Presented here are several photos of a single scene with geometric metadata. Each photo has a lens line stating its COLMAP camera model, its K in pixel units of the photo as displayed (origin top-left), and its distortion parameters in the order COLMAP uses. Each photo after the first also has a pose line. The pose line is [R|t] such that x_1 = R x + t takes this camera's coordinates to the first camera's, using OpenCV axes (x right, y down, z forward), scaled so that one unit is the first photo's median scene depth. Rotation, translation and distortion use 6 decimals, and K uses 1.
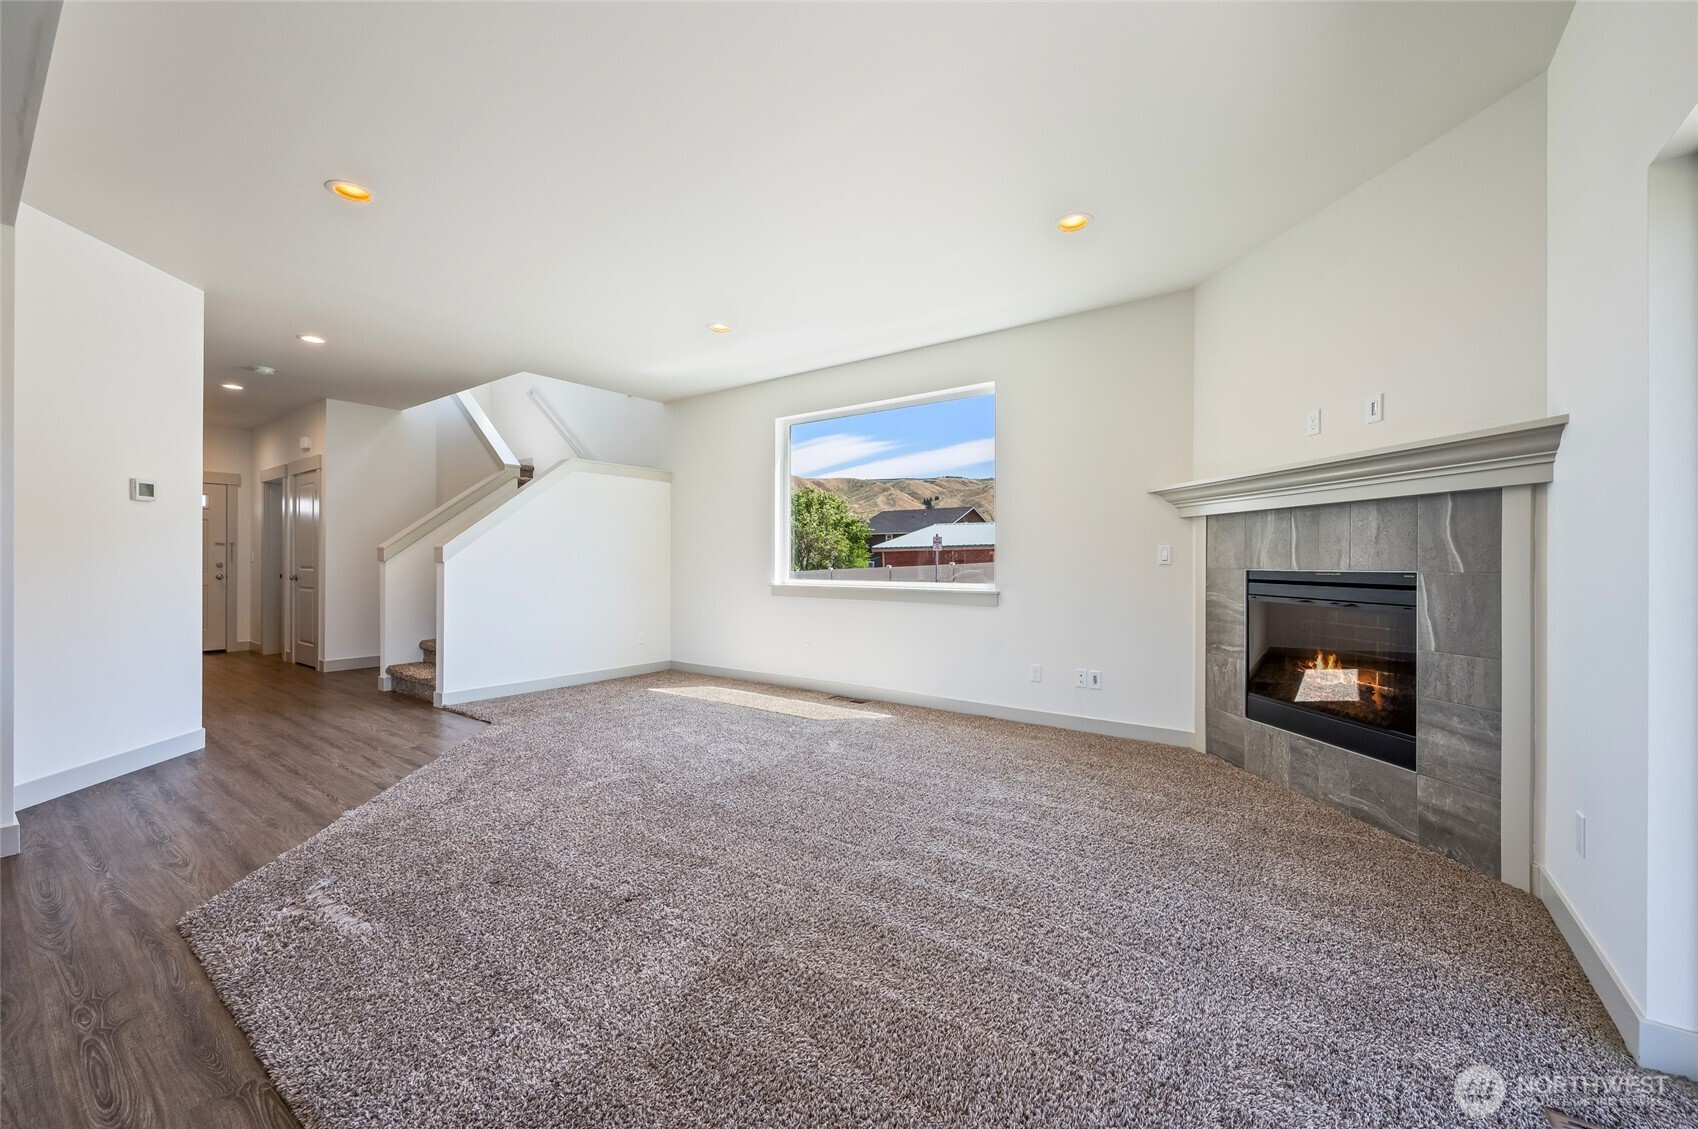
lens RADIAL K [[677.5, 0, 848.7], [0, 677.5, 555.7], [0, 0, 1]] dist [-0.000527, 0.000936]
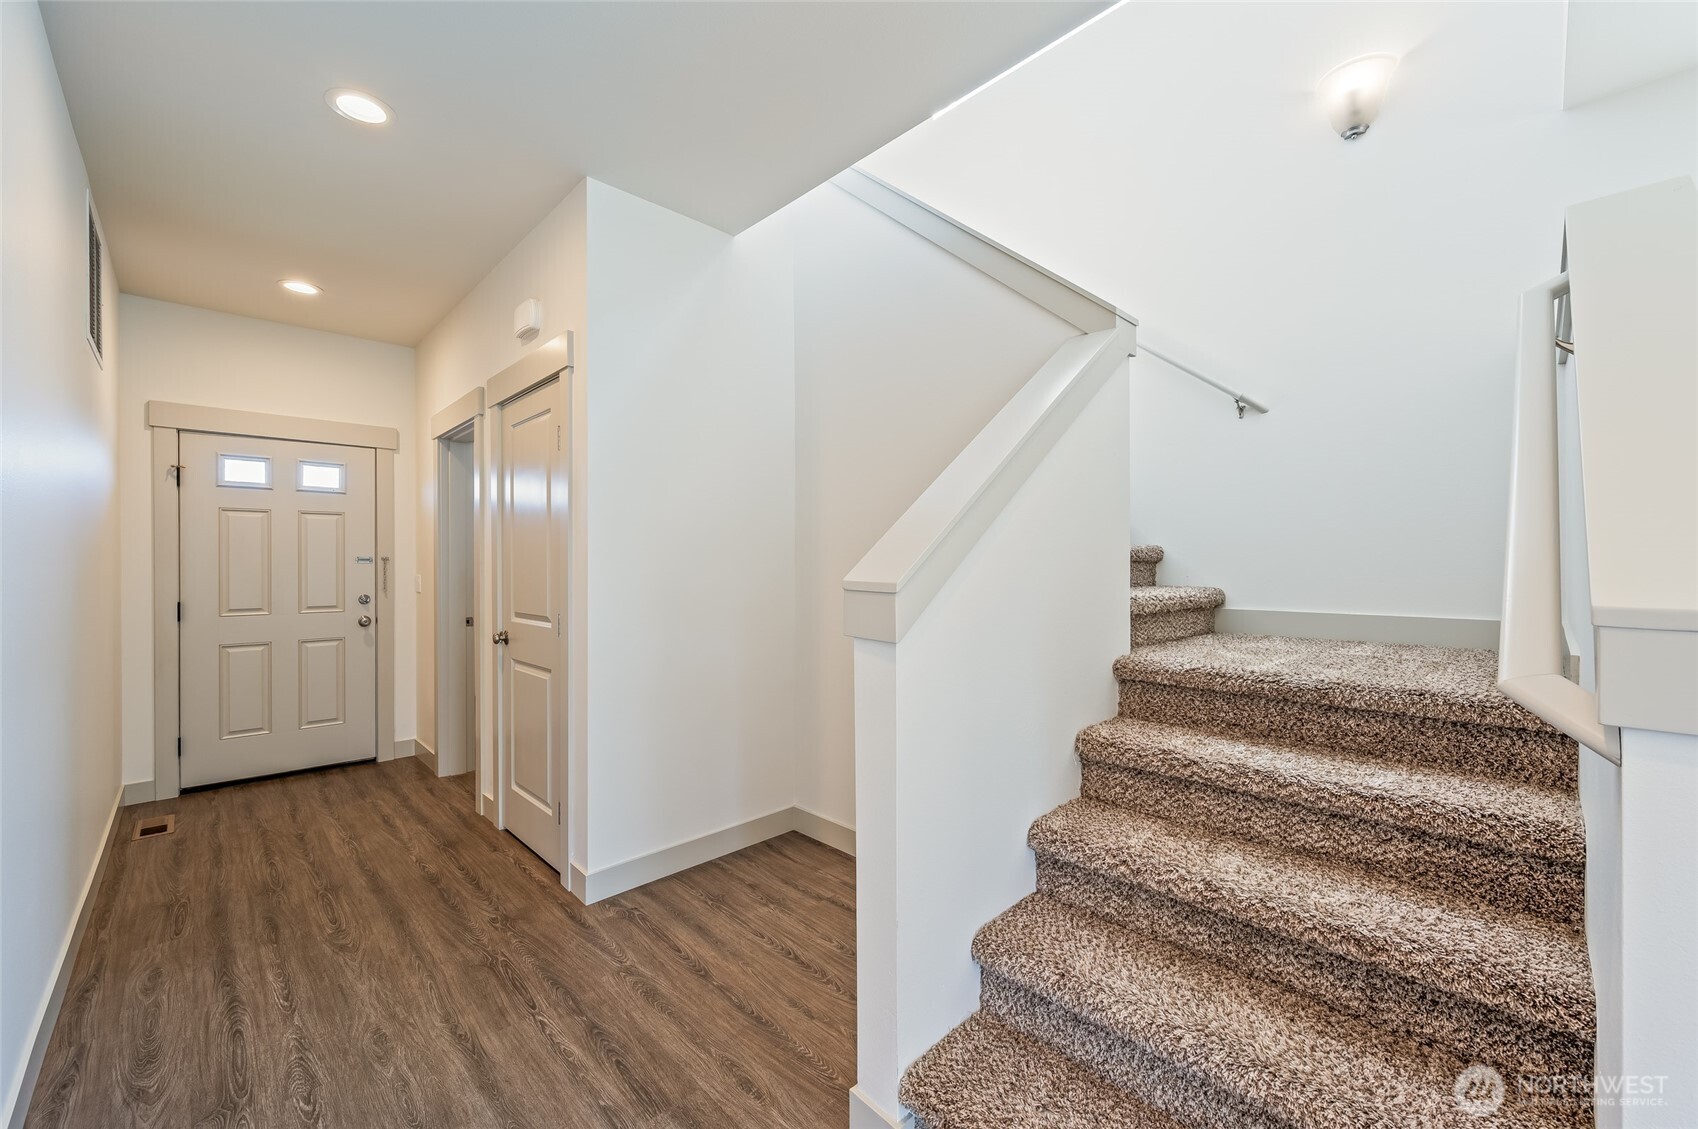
lens RADIAL K [[677.5, 0, 848.3], [0, 677.5, 567.0], [0, 0, 1]] dist [-0.000527, 0.000936]
pose [[0.986516, -0.002647, -0.163643, -0.493866], [0.003188, 0.999990, 0.003044, -0.012458], [0.163634, -0.003525, 0.986515, 0.568624]]
